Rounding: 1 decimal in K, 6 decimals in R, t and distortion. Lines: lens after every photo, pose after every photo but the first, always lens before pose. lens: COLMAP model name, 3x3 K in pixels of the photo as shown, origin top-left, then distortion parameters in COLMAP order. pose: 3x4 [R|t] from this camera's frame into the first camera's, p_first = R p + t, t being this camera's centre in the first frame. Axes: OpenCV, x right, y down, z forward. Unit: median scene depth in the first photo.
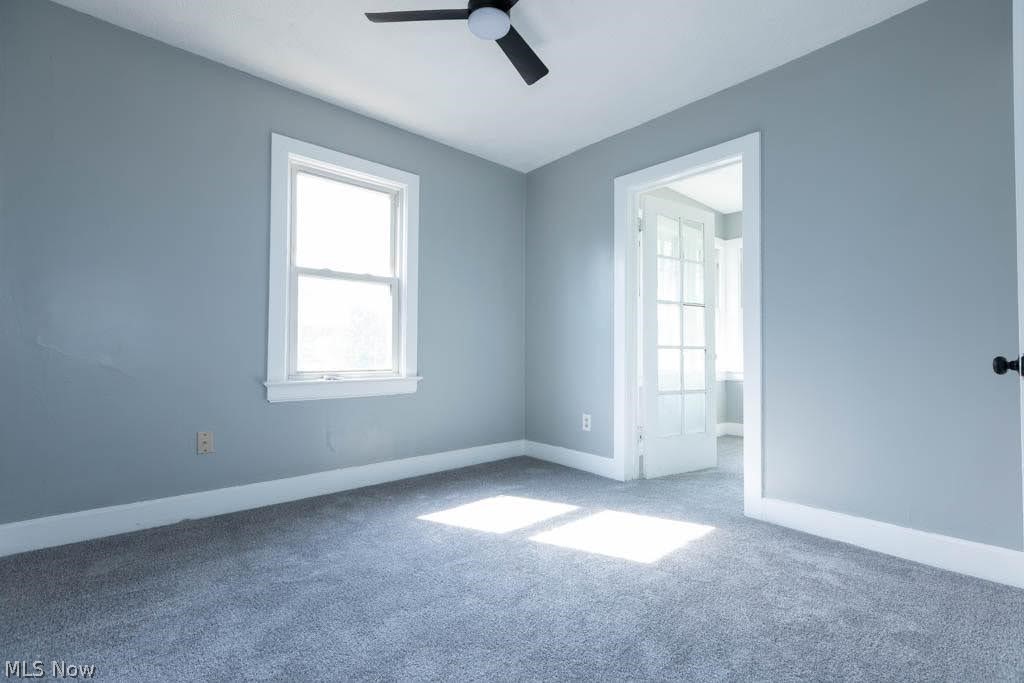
lens RADIAL K [[460.0, 0, 513.2], [0, 460.0, 345.4], [0, 0, 1]] dist [0.000387, -0.000565]
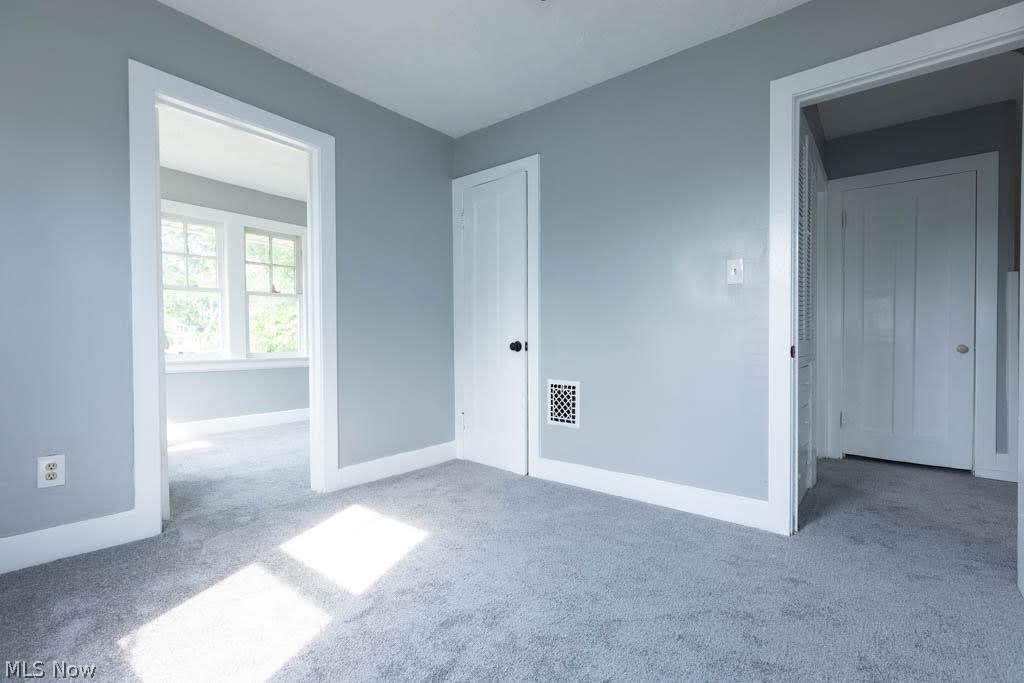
lens RADIAL K [[460.0, 0, 513.2], [0, 460.0, 345.4], [0, 0, 1]] dist [0.000387, -0.000565]
pose [[-0.161954, -0.022328, 0.986546, -0.613361], [-0.019922, 0.999614, 0.019353, -0.001469], [-0.986597, -0.016520, -0.162336, 0.745790]]
